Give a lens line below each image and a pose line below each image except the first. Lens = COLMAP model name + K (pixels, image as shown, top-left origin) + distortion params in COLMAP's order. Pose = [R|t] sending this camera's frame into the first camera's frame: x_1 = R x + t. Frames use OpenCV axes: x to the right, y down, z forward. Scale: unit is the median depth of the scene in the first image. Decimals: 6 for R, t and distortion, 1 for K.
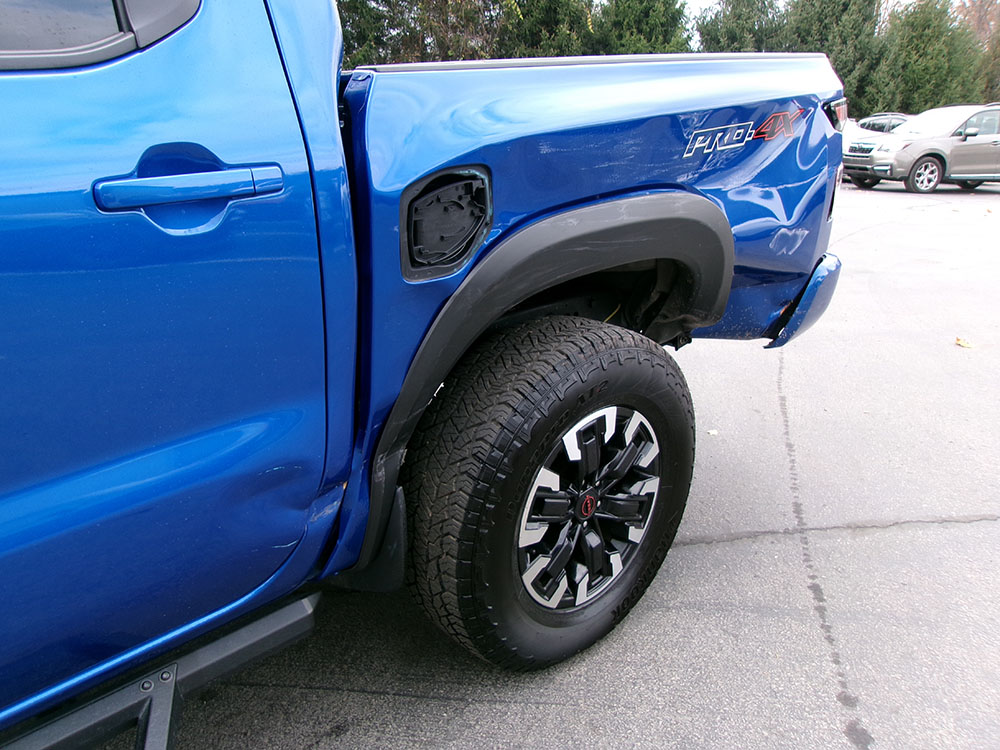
lens RADIAL K [[772.2, 0, 503.1], [0, 772.2, 377.0], [0, 0, 1]] dist [-0.019240, 0.033564]
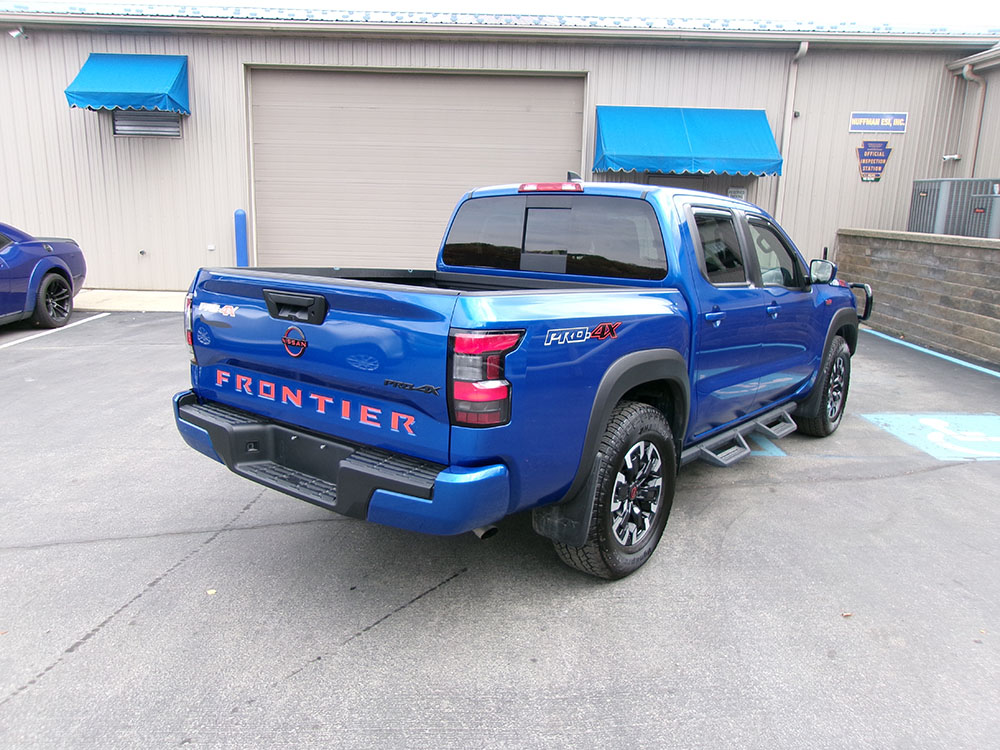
lens RADIAL K [[772.2, 0, 495.2], [0, 772.2, 380.0], [0, 0, 1]] dist [-0.019240, 0.033564]
pose [[-0.989131, 0.012842, -0.146477, 0.053367], [-0.065660, 0.852761, 0.518157, -1.298654], [0.131564, 0.522143, -0.842649, 3.046087]]
